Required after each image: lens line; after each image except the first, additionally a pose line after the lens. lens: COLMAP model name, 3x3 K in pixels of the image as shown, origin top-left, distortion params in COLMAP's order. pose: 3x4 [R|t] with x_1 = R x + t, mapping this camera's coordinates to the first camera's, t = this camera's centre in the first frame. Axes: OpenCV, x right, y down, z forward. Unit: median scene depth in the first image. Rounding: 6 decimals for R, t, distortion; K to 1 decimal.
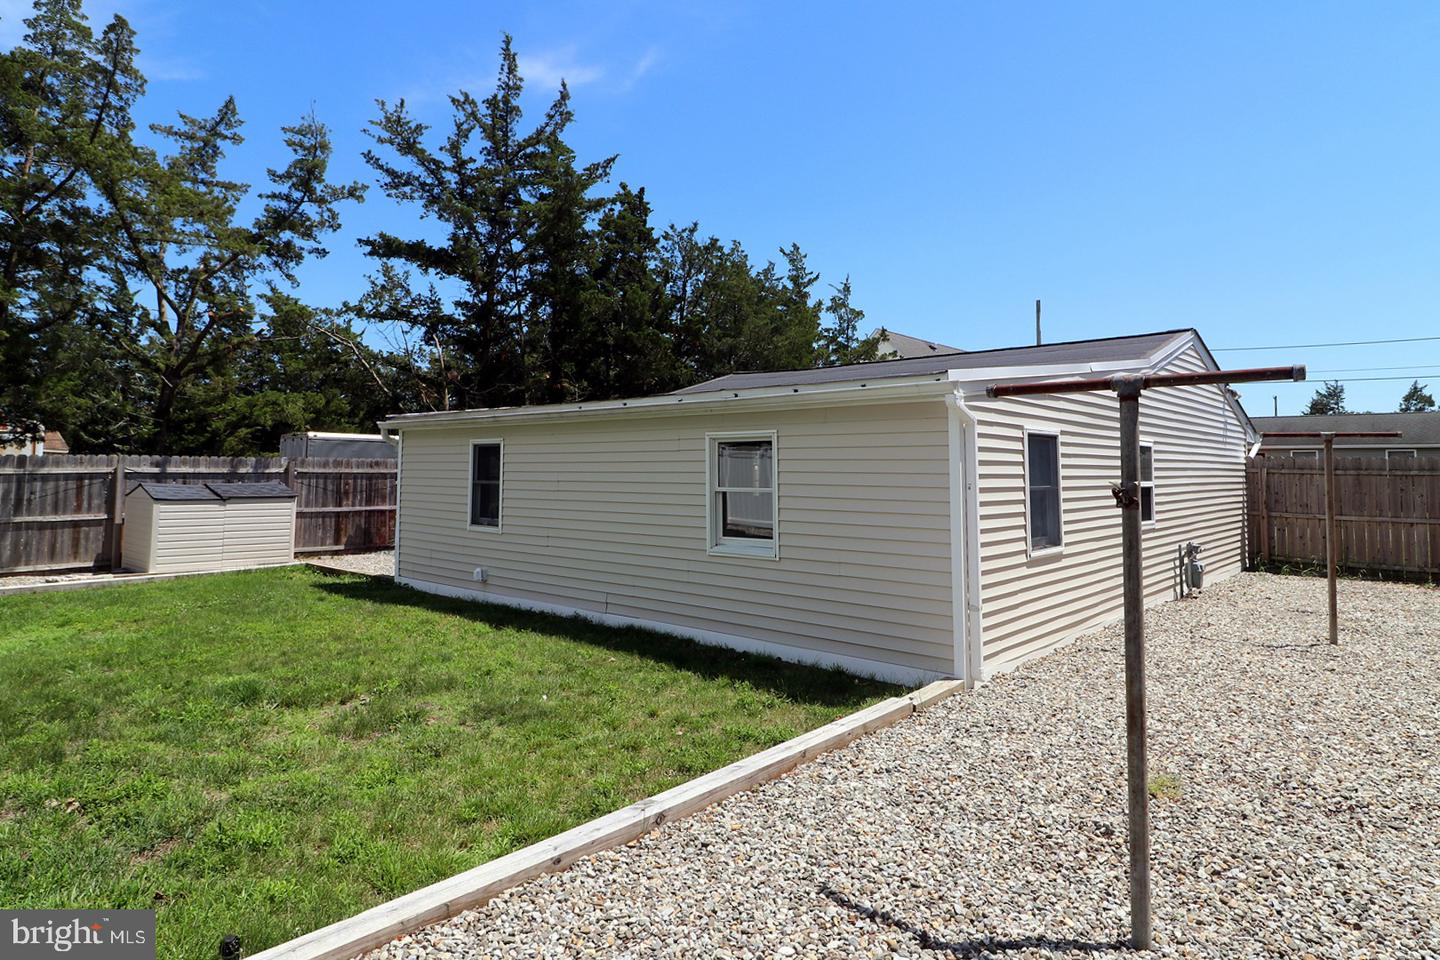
lens RADIAL K [[842.2, 0, 724.2], [0, 842.2, 413.9], [0, 0, 1]] dist [0.000438, -0.000250]
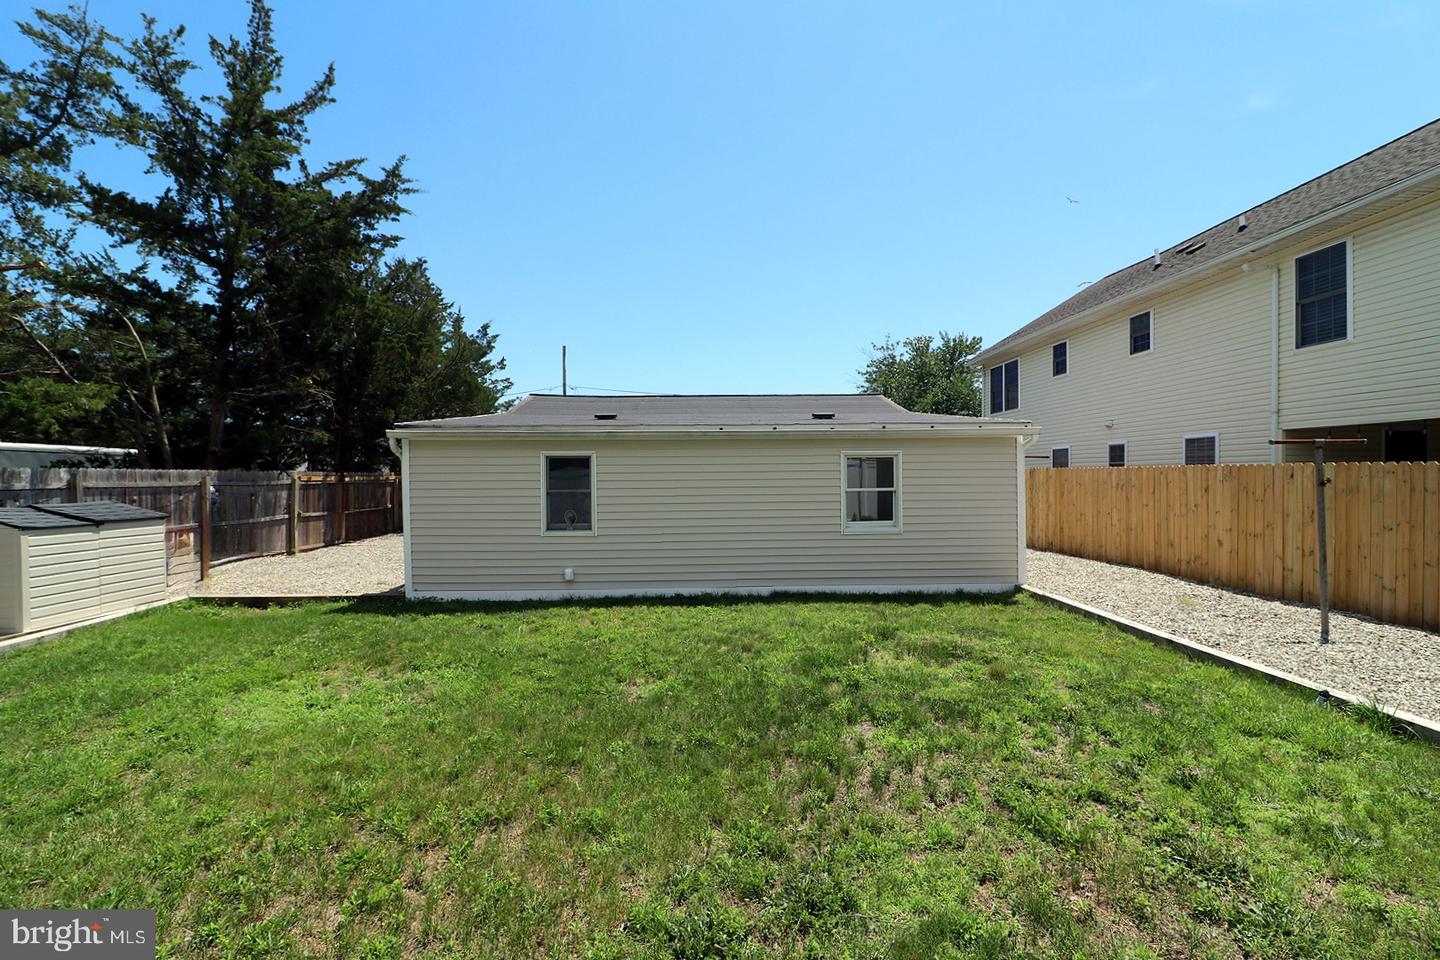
lens RADIAL K [[702.5, 0, 720.0], [0, 702.5, 480.0], [0, 0, 1]] dist [-0.003333, -0.000896]
pose [[0.714711, -0.013364, 0.699292, -0.704652], [-0.035762, 0.997811, 0.055620, 0.008141], [-0.698505, -0.064761, 0.712669, 0.190879]]
